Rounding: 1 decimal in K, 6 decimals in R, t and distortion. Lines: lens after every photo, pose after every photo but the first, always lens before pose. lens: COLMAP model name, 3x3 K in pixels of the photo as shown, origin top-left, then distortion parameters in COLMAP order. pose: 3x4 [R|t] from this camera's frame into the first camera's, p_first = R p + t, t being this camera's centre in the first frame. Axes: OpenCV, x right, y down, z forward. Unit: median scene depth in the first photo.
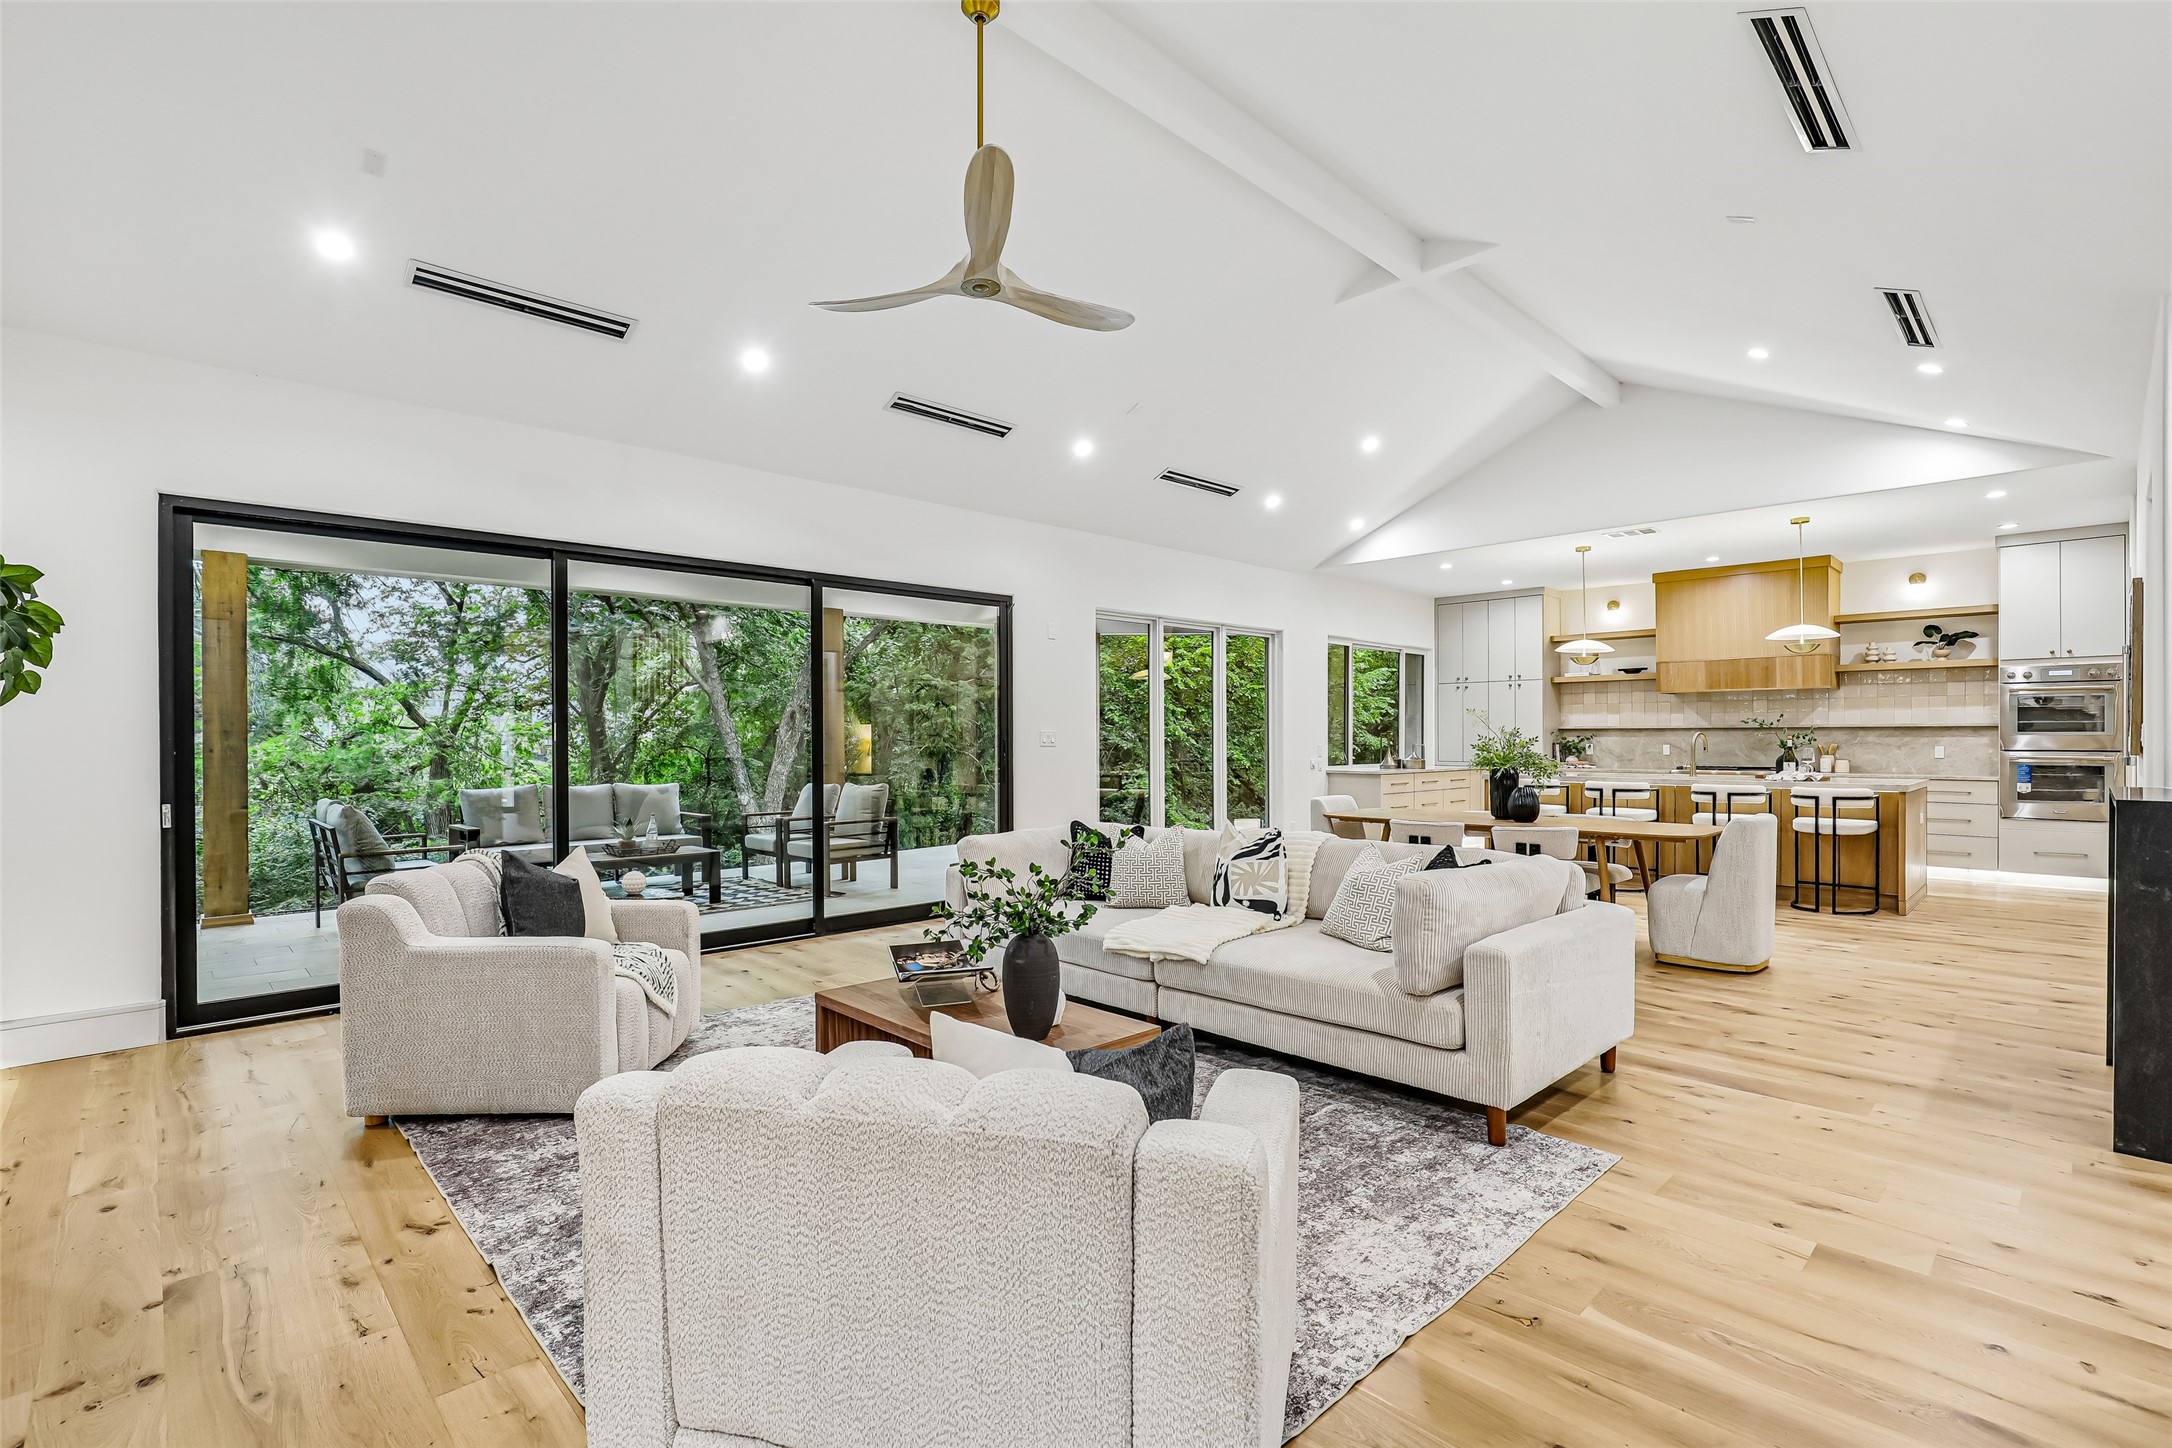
lens RADIAL K [[995.1, 0, 1087.4], [0, 995.1, 741.7], [0, 0, 1]] dist [-0.003193, 0.000755]
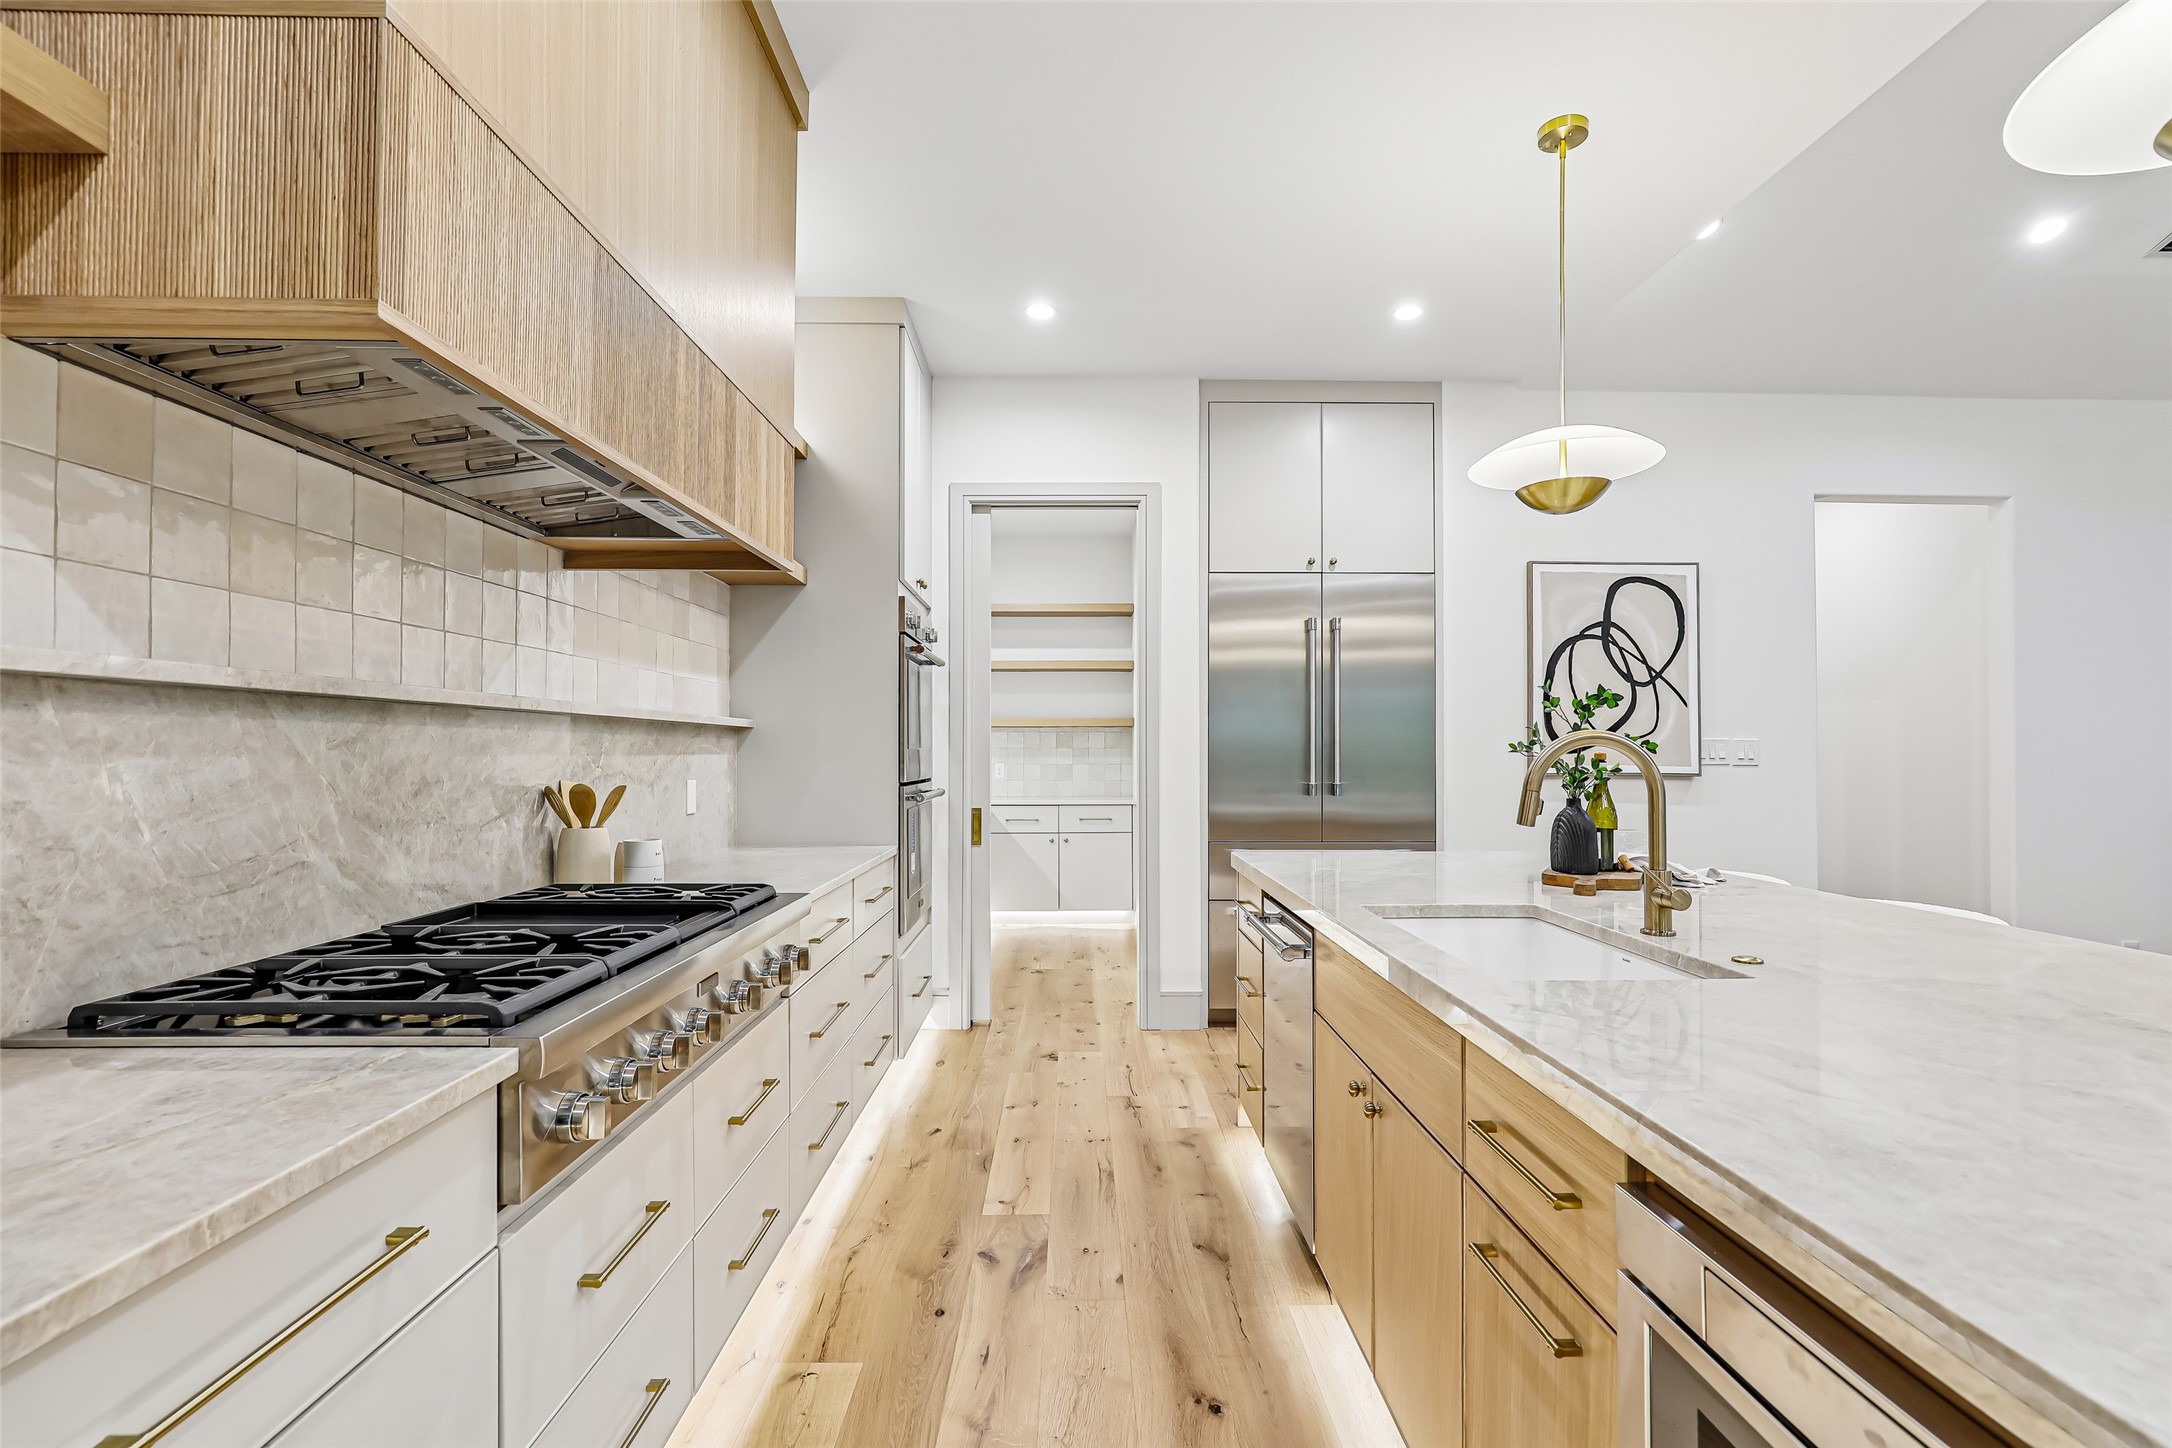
lens RADIAL K [[992.1, 0, 1055.8], [0, 992.1, 747.8], [0, 0, 1]] dist [0.000585, 0.000340]
pose [[-0.727256, 0.003326, 0.686358, 0.518251], [0.002735, 0.999994, -0.001949, -0.005619], [-0.686361, 0.000460, -0.727261, 1.161140]]
